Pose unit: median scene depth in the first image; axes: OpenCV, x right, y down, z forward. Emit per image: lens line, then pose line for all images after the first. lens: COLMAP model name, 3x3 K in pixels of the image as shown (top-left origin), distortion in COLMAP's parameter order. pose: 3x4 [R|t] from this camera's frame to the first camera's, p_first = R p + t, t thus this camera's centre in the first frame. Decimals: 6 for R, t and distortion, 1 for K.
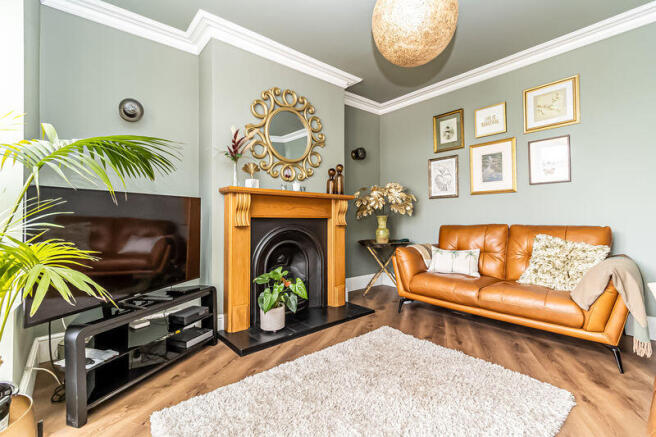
lens RADIAL K [[299.4, 0, 328.0], [0, 299.4, 218.5], [0, 0, 1]] dist [-0.003495, -0.000984]
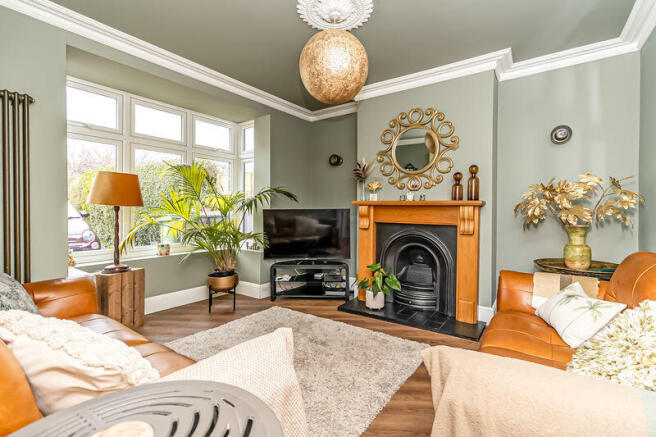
lens RADIAL K [[299.4, 0, 328.0], [0, 299.4, 218.5], [0, 0, 1]] dist [-0.003495, -0.000984]
pose [[0.255445, 0.041560, -0.965930, 0.886040], [0.000125, 0.999074, 0.043019, -0.069528], [0.966824, -0.011110, 0.255204, 0.404478]]
